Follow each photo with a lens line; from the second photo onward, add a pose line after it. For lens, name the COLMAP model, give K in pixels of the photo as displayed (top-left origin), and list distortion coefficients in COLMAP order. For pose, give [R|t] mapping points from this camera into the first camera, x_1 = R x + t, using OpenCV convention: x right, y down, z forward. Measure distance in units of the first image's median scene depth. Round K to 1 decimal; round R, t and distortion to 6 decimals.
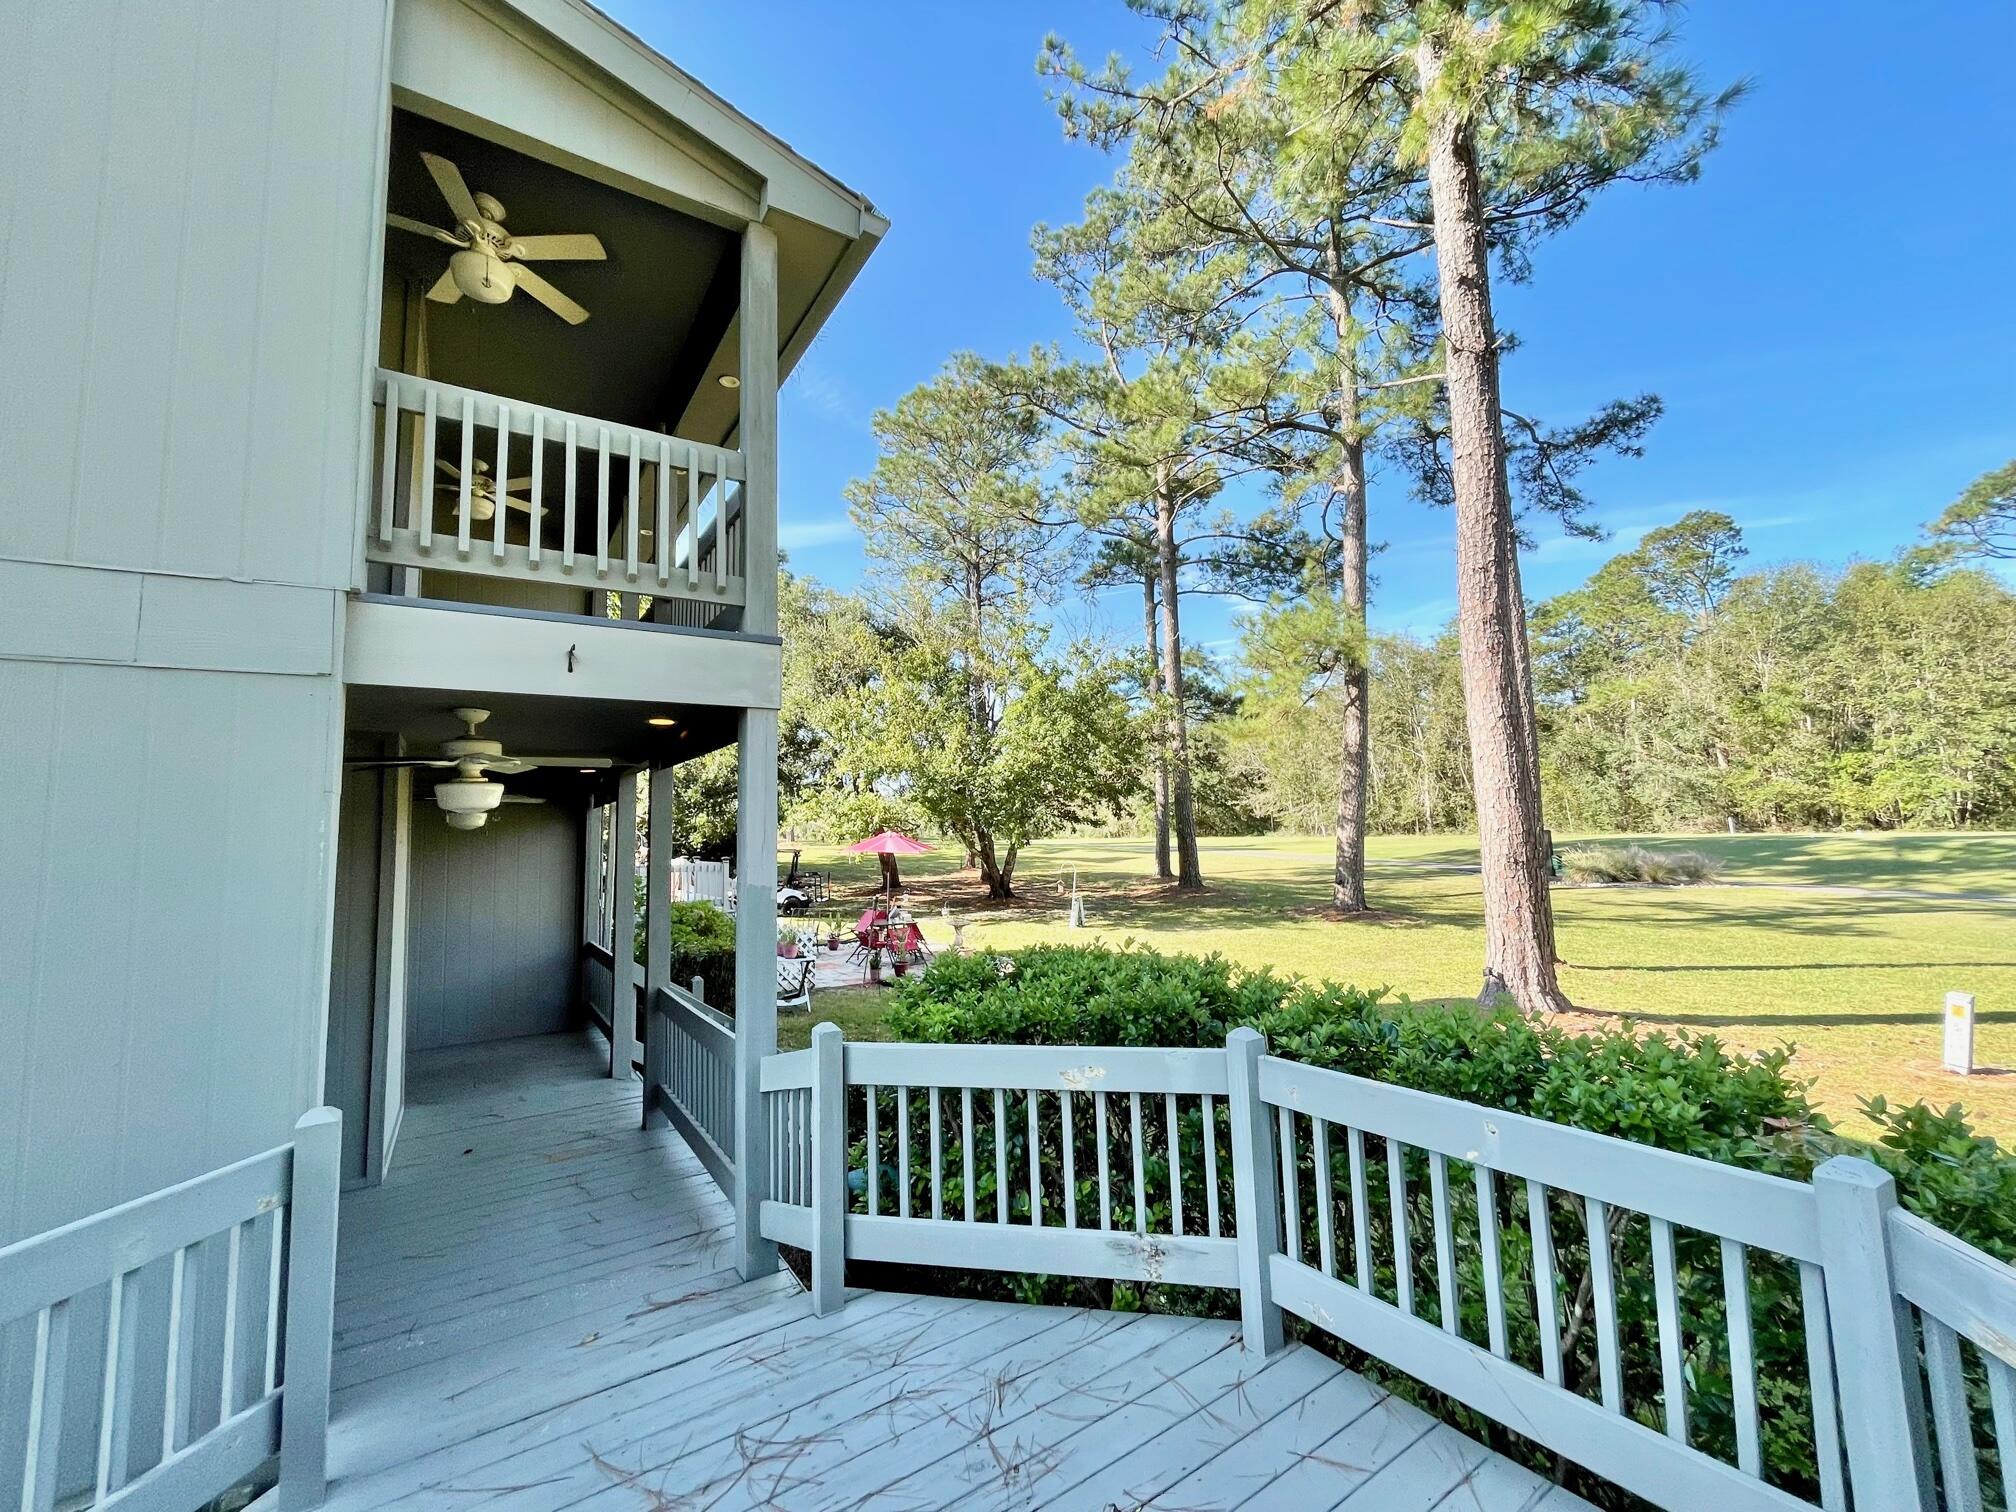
lens RADIAL K [[813.1, 0, 1003.4], [0, 813.1, 745.5], [0, 0, 1]] dist [-0.002549, -0.000058]
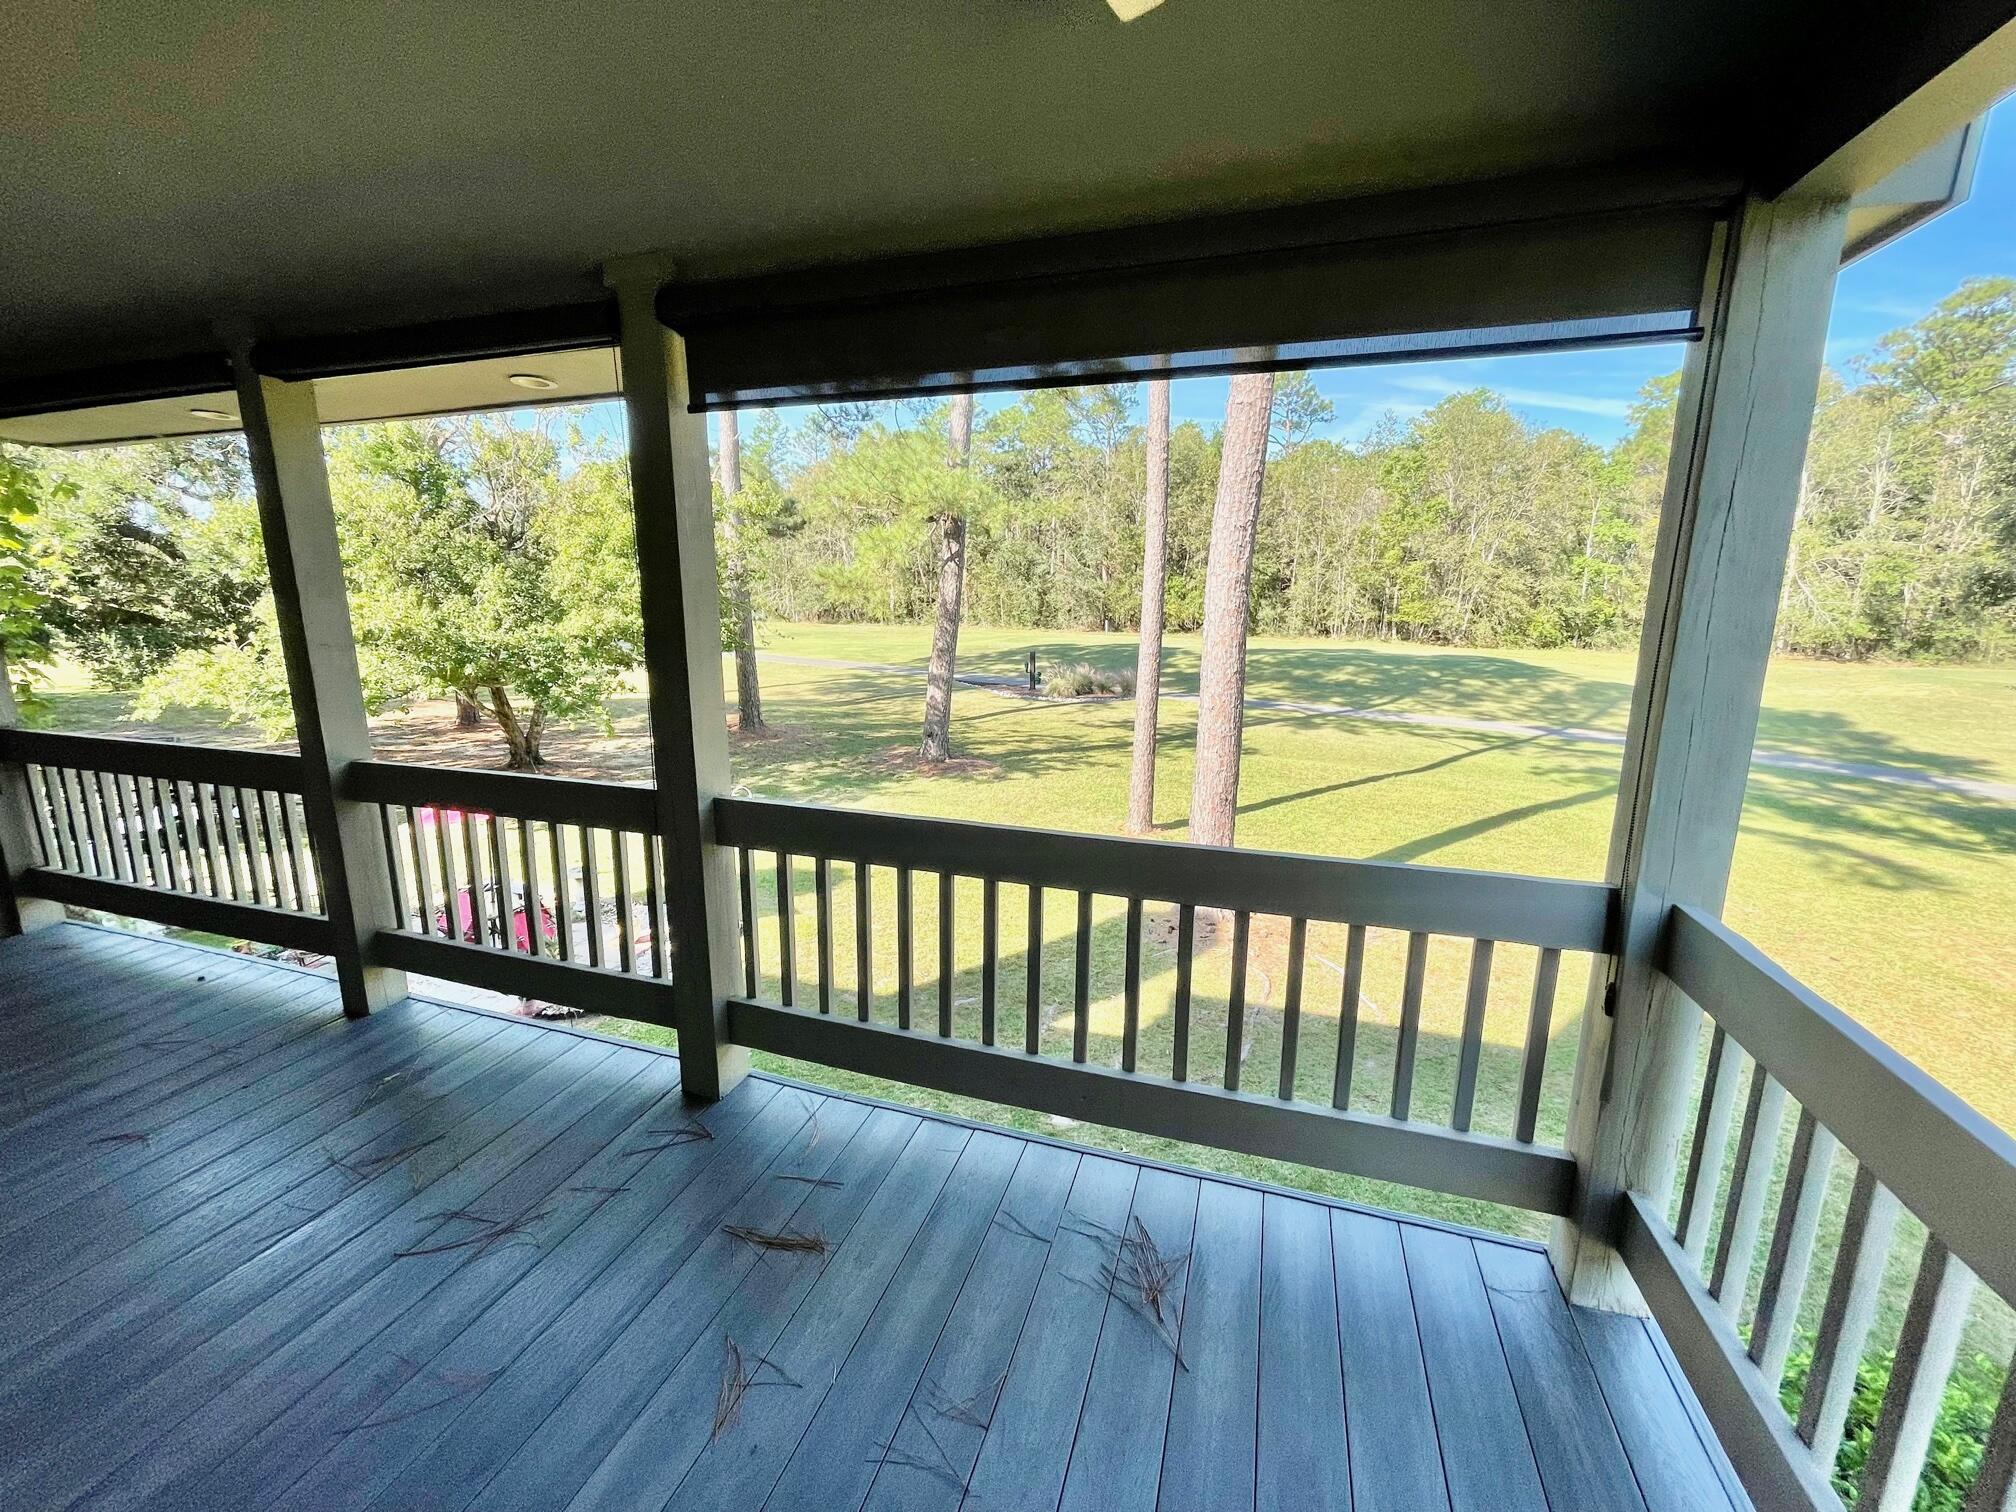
lens RADIAL K [[814.0, 0, 998.3], [0, 814.0, 746.8], [0, 0, 1]] dist [0.000967, -0.004871]
pose [[0.792289, -0.081052, 0.604739, -0.131677], [-0.095640, 0.962388, 0.254288, -0.081851], [-0.602604, -0.259306, 0.754737, 0.153356]]
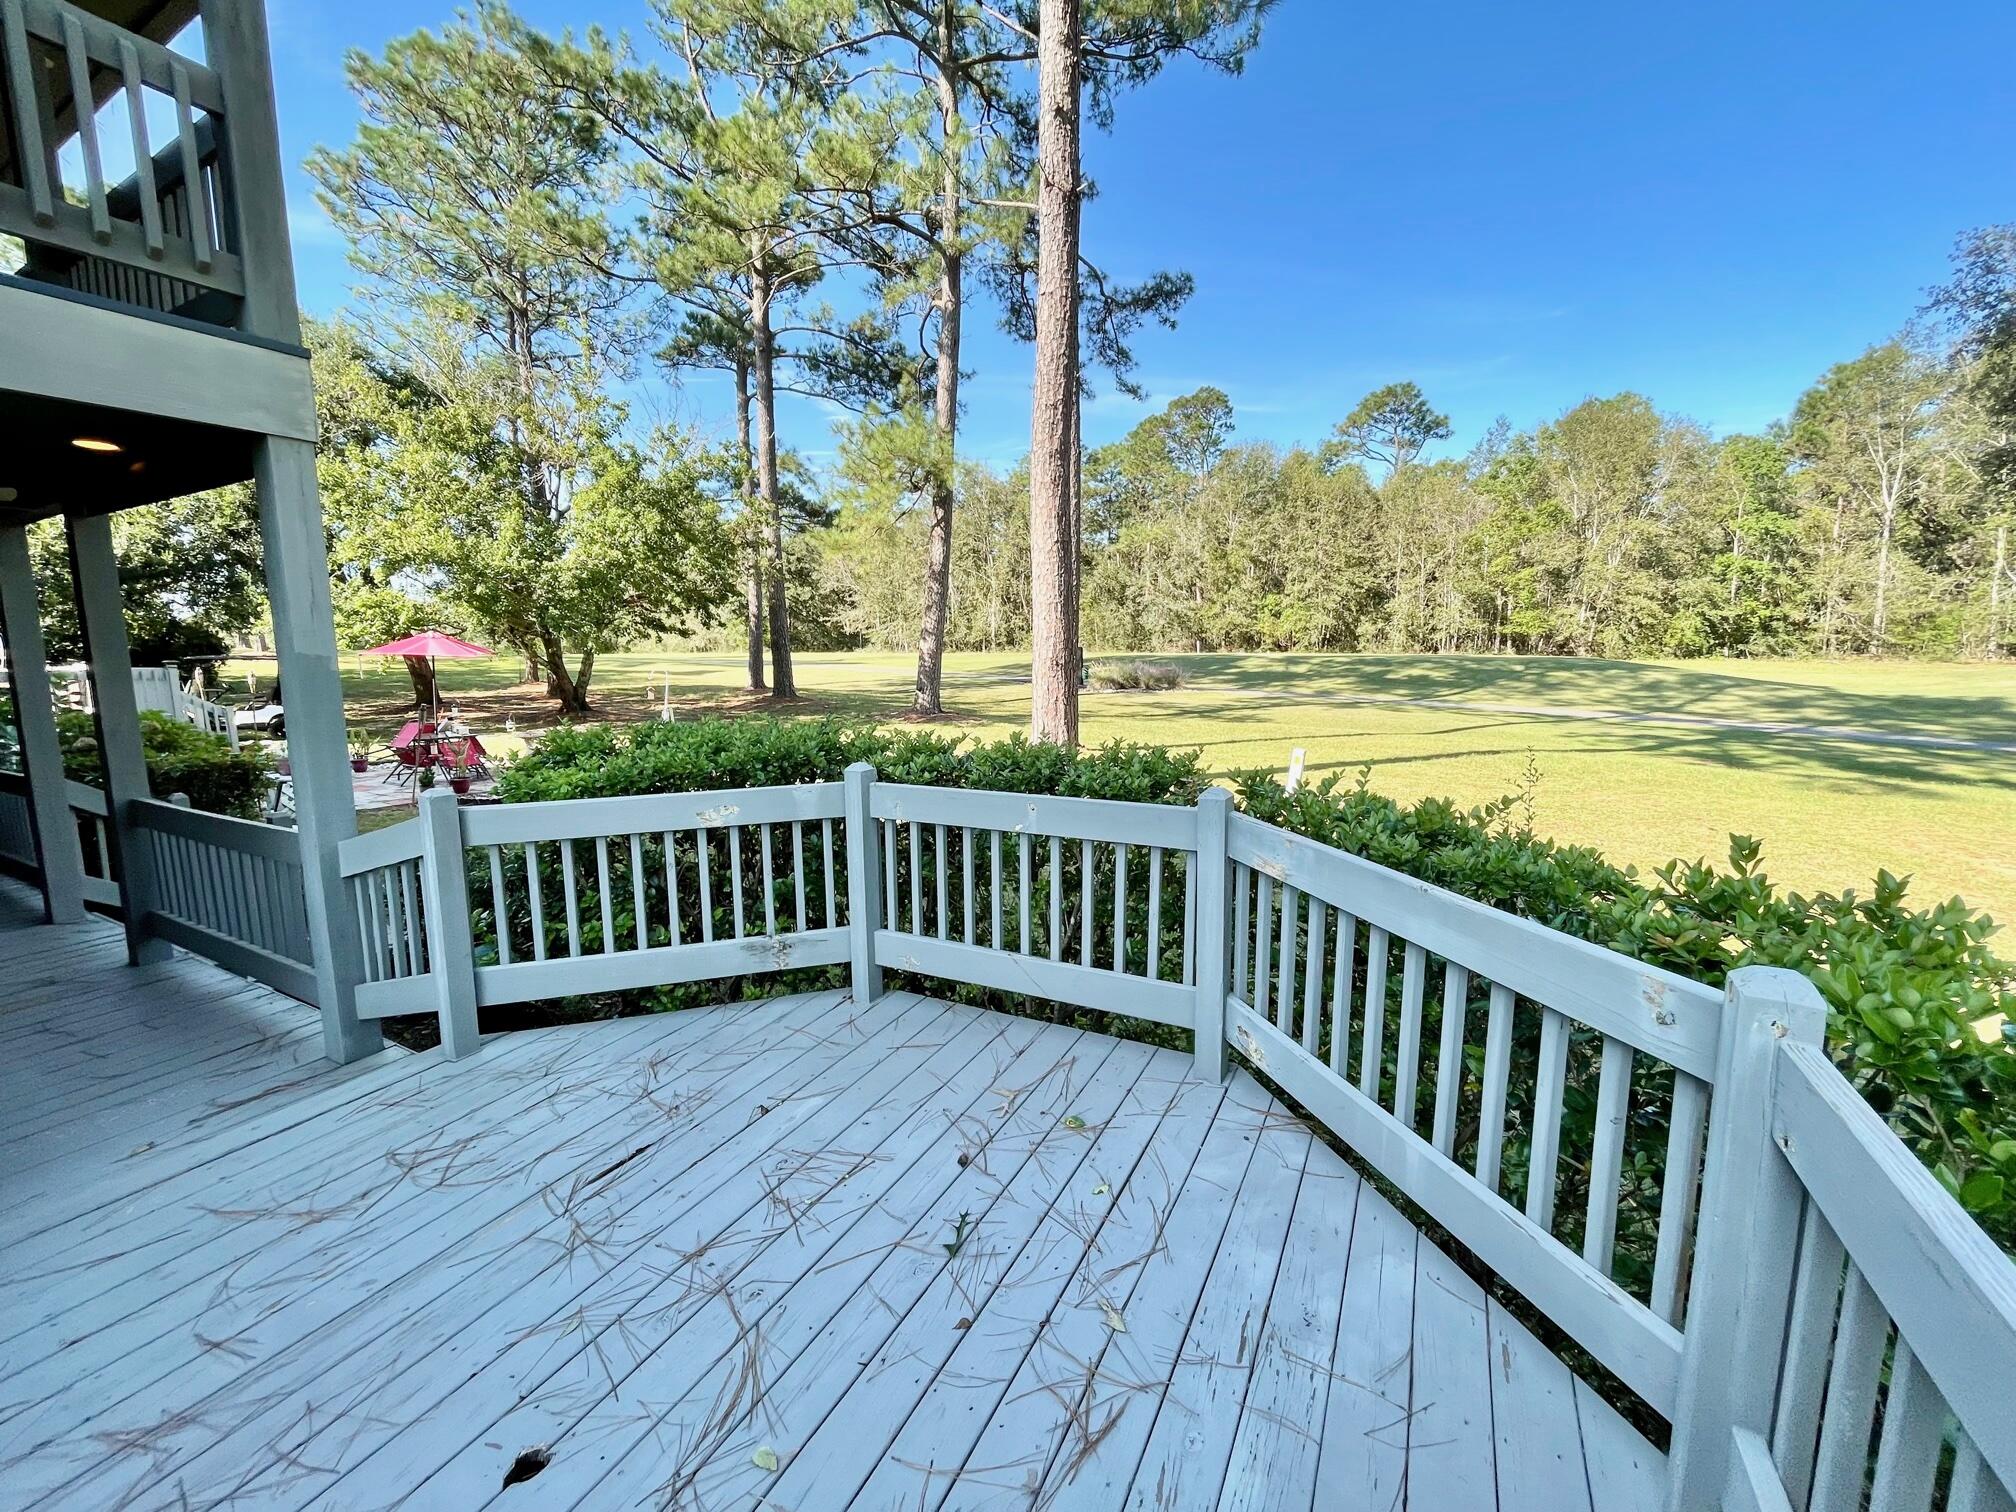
lens RADIAL K [[807.9, 0, 995.2], [0, 807.9, 744.6], [0, 0, 1]] dist [-0.005693, 0.004379]
pose [[0.885588, -0.040174, 0.462731, -0.008053], [-0.064043, 0.976175, 0.207320, 0.005707], [-0.460035, -0.213235, 0.861916, -0.012596]]
